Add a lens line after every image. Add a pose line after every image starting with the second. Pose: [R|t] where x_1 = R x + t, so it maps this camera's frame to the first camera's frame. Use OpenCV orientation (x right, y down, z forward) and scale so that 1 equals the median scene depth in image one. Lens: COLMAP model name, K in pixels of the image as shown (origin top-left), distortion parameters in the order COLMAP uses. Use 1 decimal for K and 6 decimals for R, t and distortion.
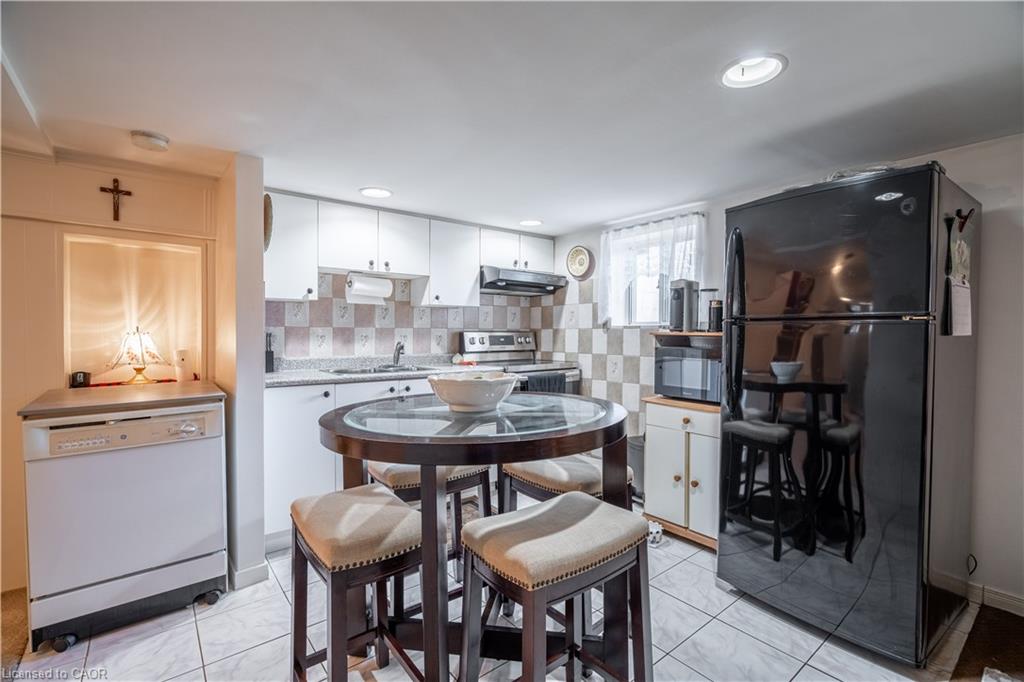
lens RADIAL K [[461.6, 0, 510.7], [0, 461.6, 339.2], [0, 0, 1]] dist [-0.001948, 0.001093]
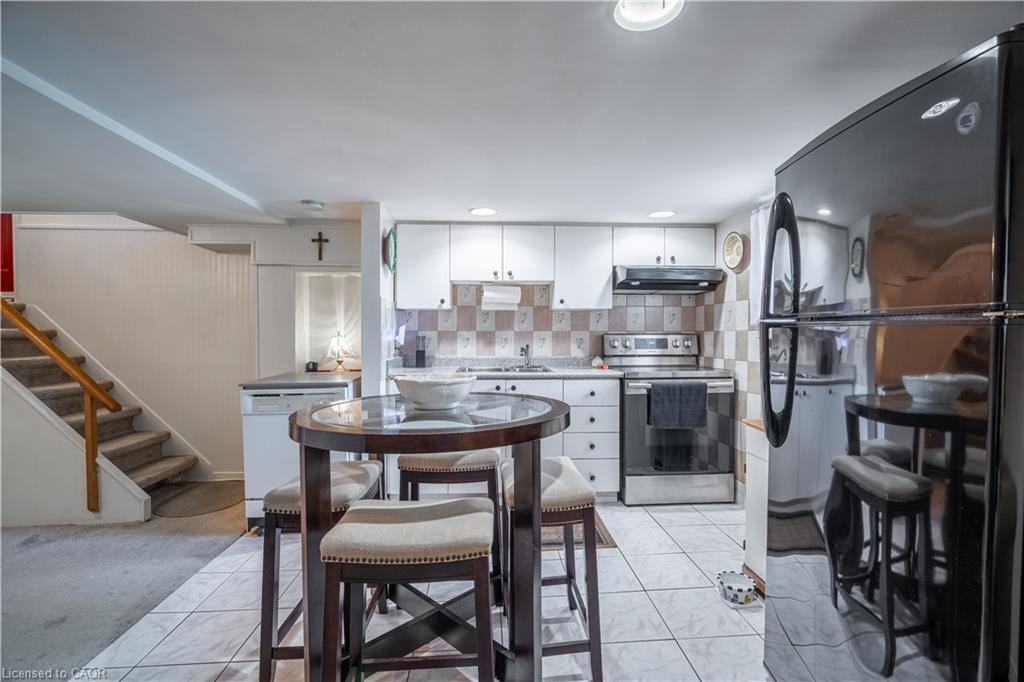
lens RADIAL K [[461.6, 0, 510.7], [0, 461.6, 339.2], [0, 0, 1]] dist [-0.001948, 0.001093]
pose [[0.818336, 0.005278, -0.574716, 0.339066], [-0.006486, 0.999979, -0.000051, -0.005620], [0.574704, 0.003770, 0.818353, 0.097530]]
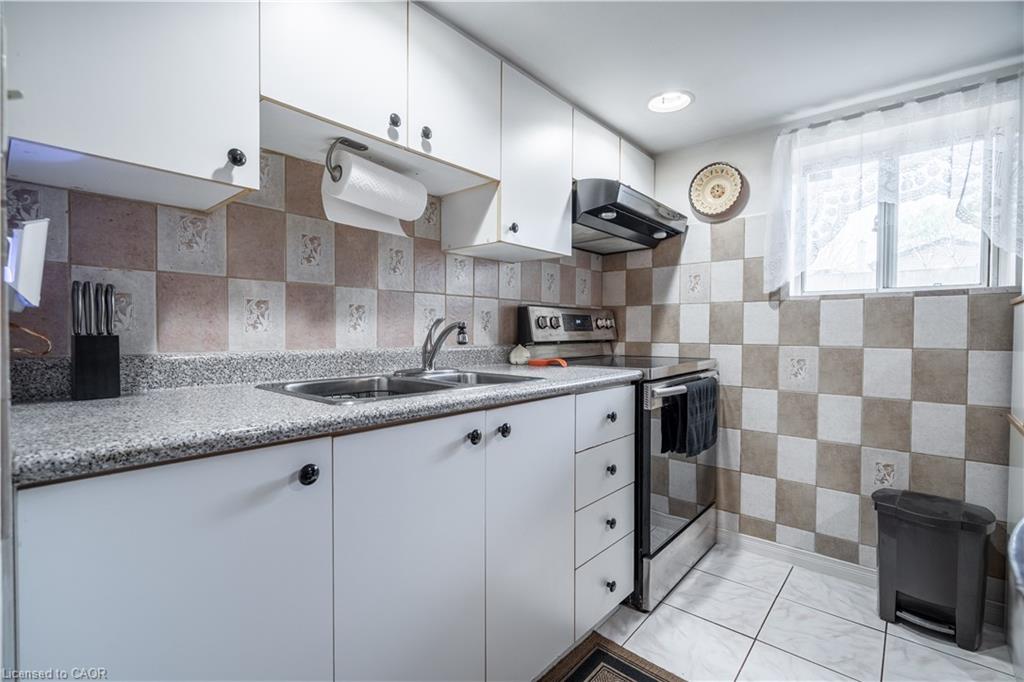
lens RADIAL K [[461.6, 0, 510.7], [0, 461.6, 339.2], [0, 0, 1]] dist [-0.001948, 0.001093]
pose [[0.983576, -0.002289, 0.180480, -0.250900], [0.001087, 0.999977, 0.006757, 0.022960], [-0.180492, -0.006450, 0.983555, 0.528566]]
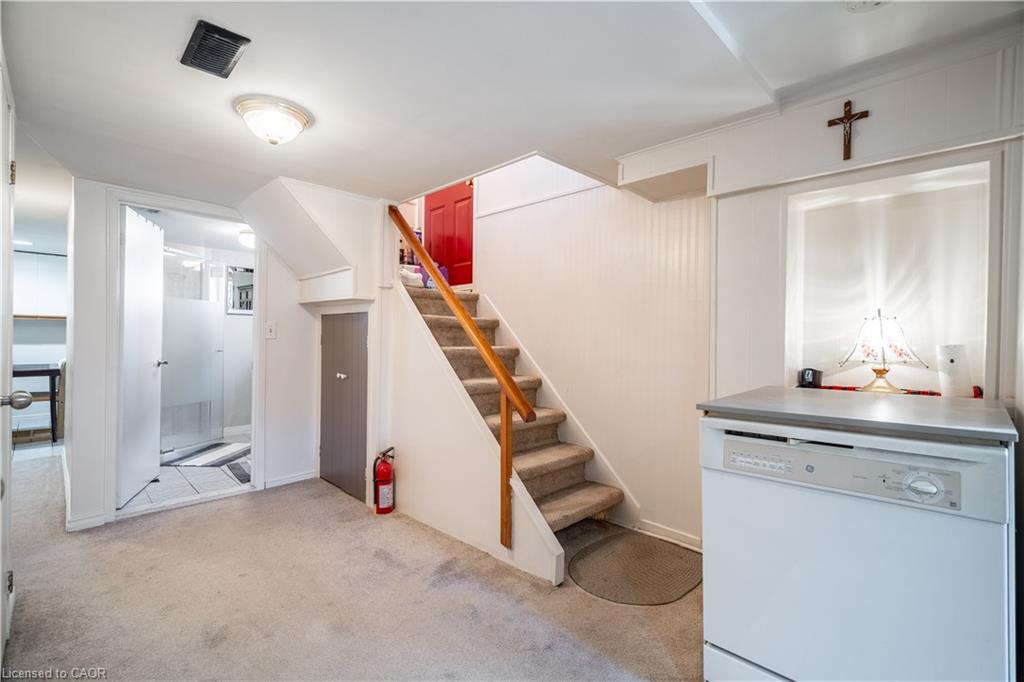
lens RADIAL K [[456.1, 0, 507.4], [0, 456.1, 342.7], [0, 0, 1]] dist [-0.003878, -0.000614]
pose [[0.105200, 0.005802, -0.994434, -0.142948], [-0.025161, 0.999678, 0.003171, 0.025969], [0.994133, 0.024687, 0.105312, 0.280656]]
